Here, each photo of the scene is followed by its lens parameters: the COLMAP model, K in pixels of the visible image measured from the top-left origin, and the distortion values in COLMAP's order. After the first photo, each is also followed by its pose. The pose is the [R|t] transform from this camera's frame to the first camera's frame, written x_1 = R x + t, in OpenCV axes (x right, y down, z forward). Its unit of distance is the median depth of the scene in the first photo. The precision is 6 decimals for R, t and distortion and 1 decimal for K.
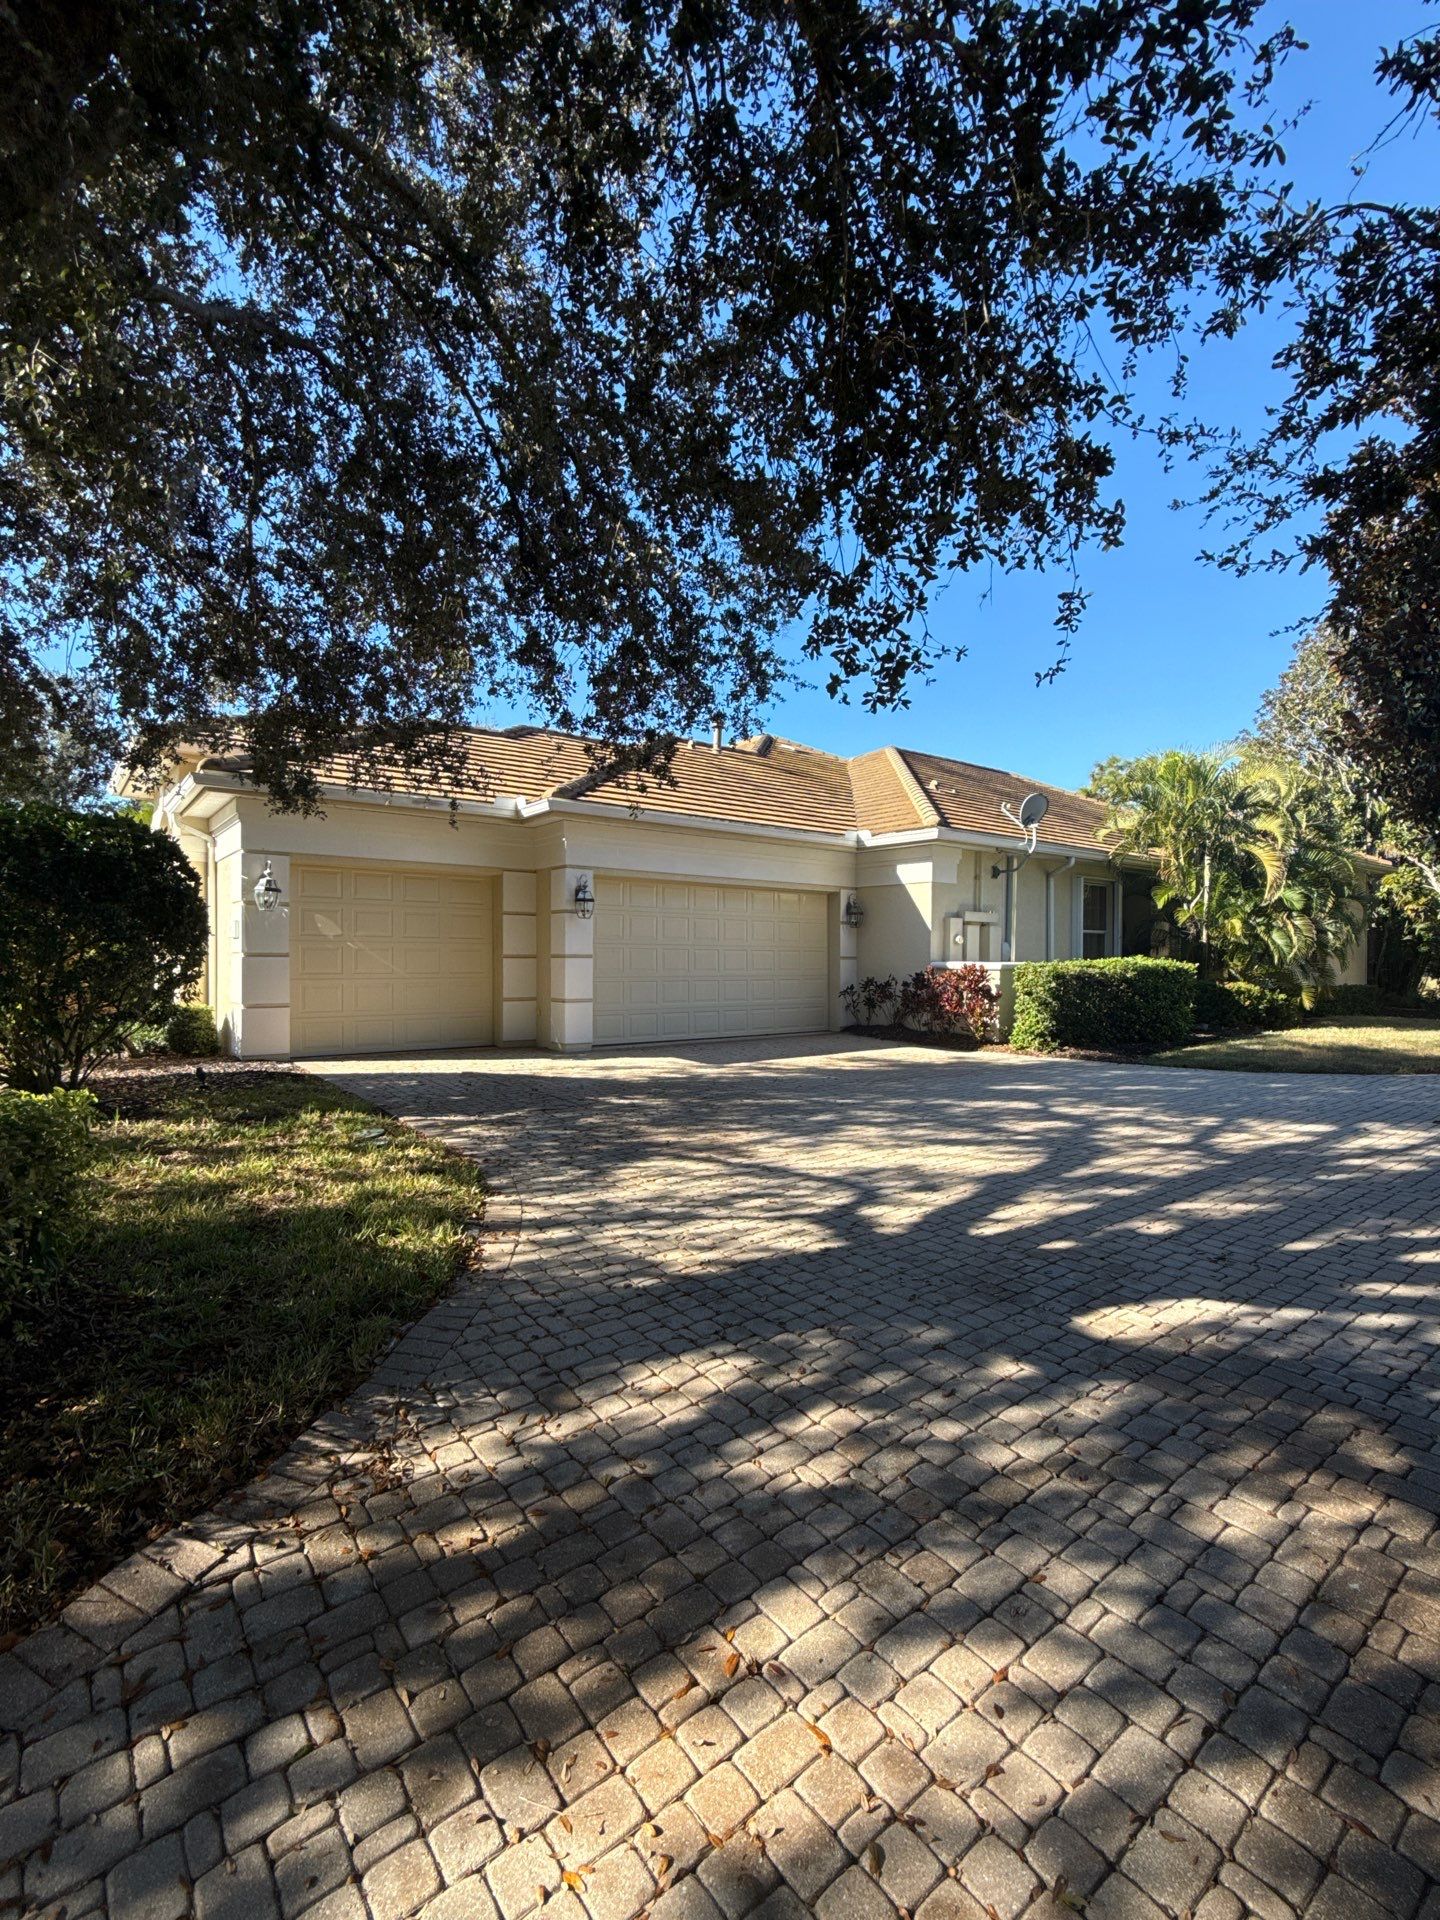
lens RADIAL K [[876.7, 0, 720.0], [0, 876.7, 960.0], [0, 0, 1]] dist [-0.001232, -0.000230]
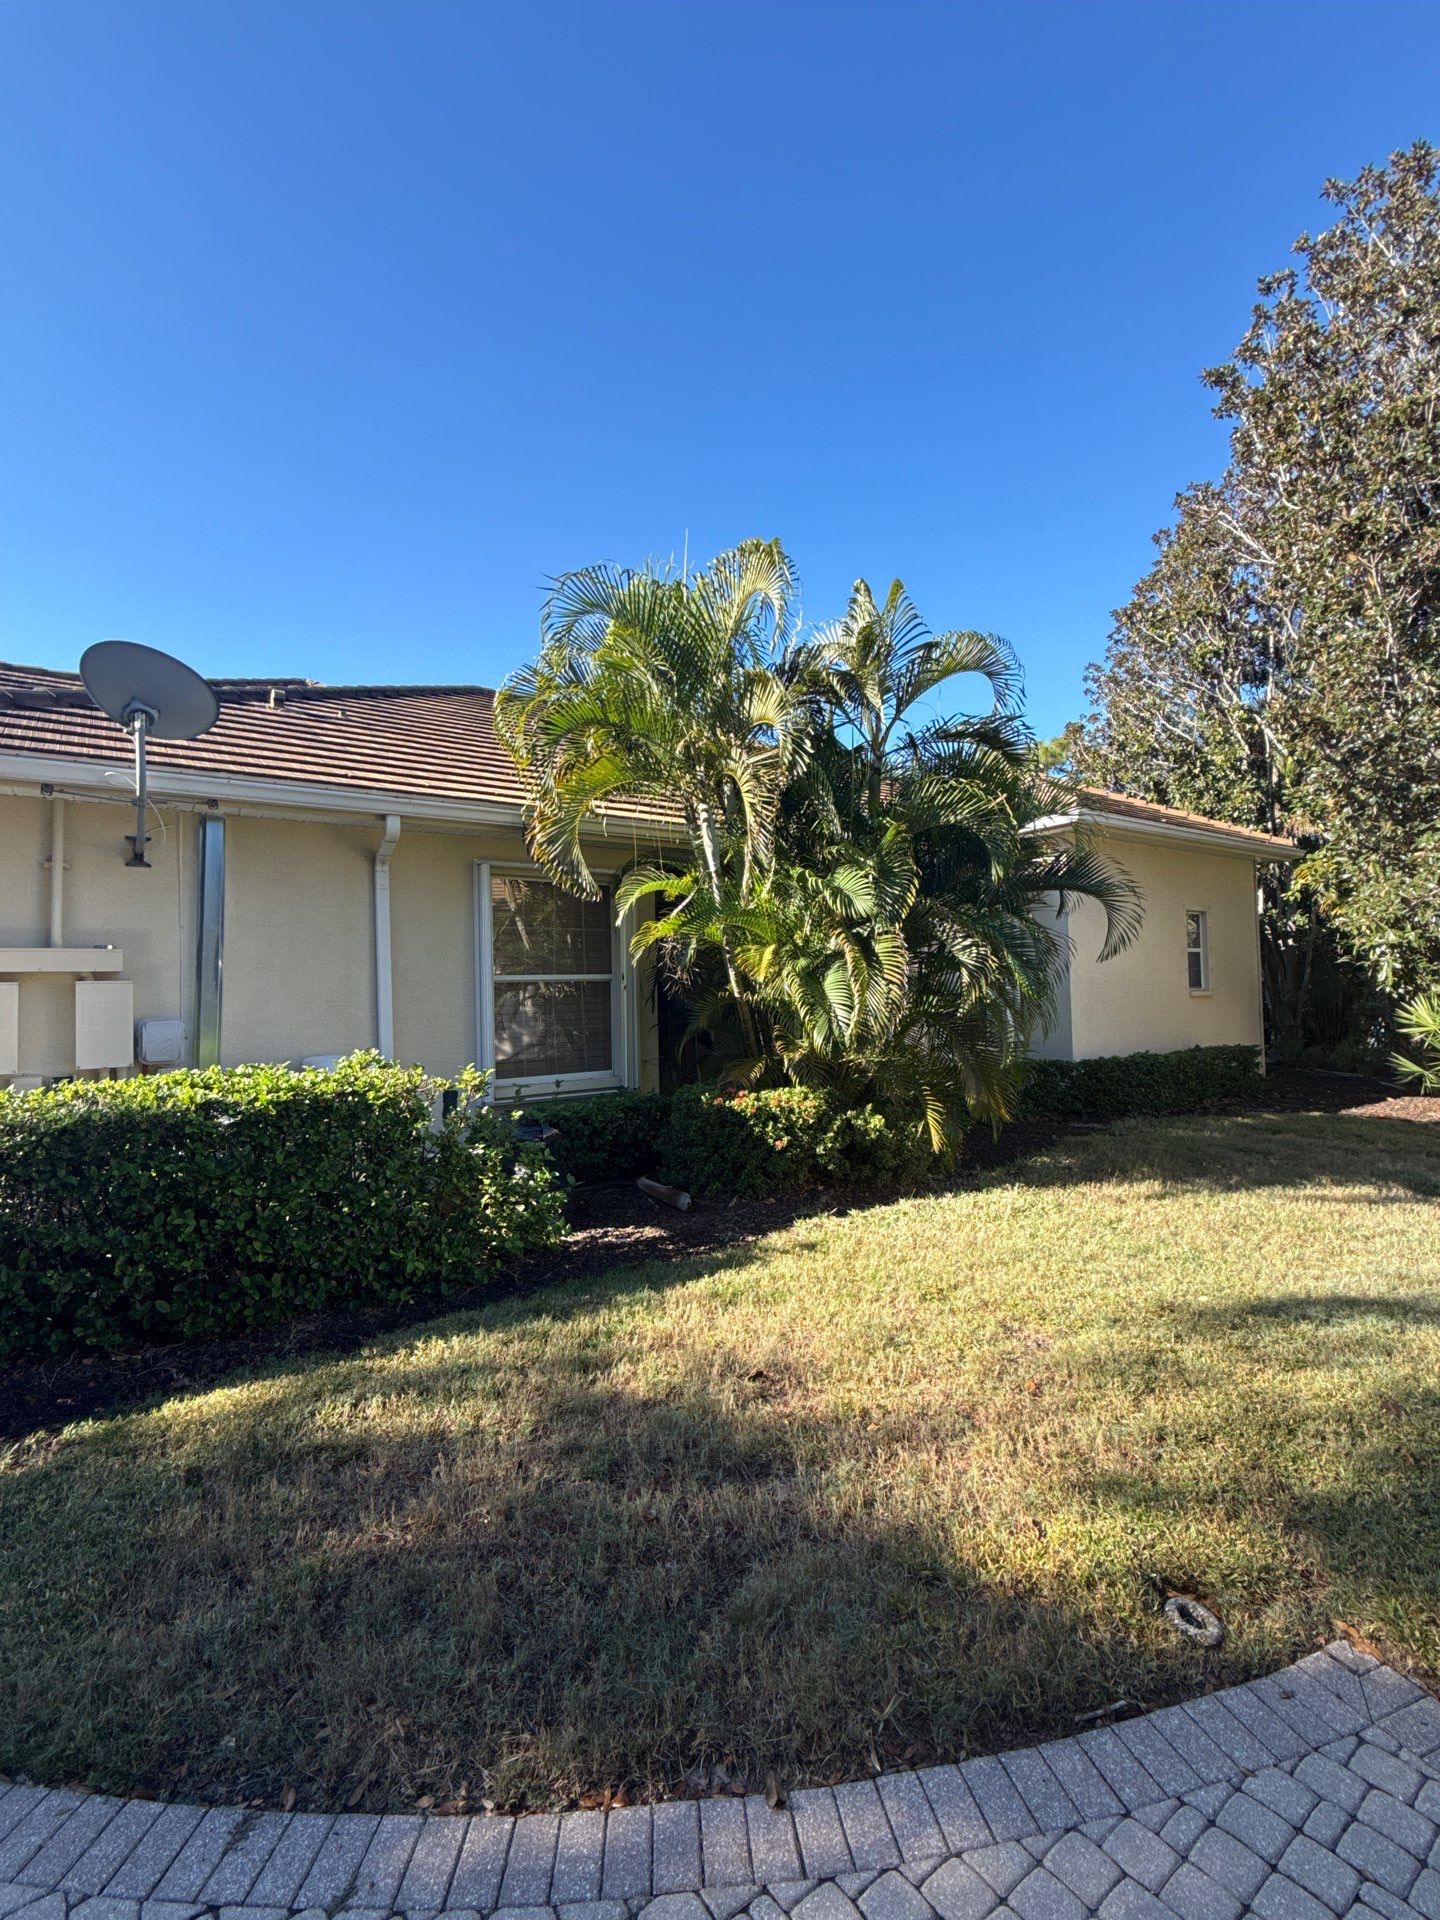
lens RADIAL K [[876.7, 0, 720.0], [0, 876.7, 960.0], [0, 0, 1]] dist [-0.001232, -0.000230]
pose [[0.999070, -0.028338, -0.032492, 0.361176], [0.027132, 0.998948, -0.036970, -0.014752], [0.033505, 0.036055, 0.998788, 0.351808]]
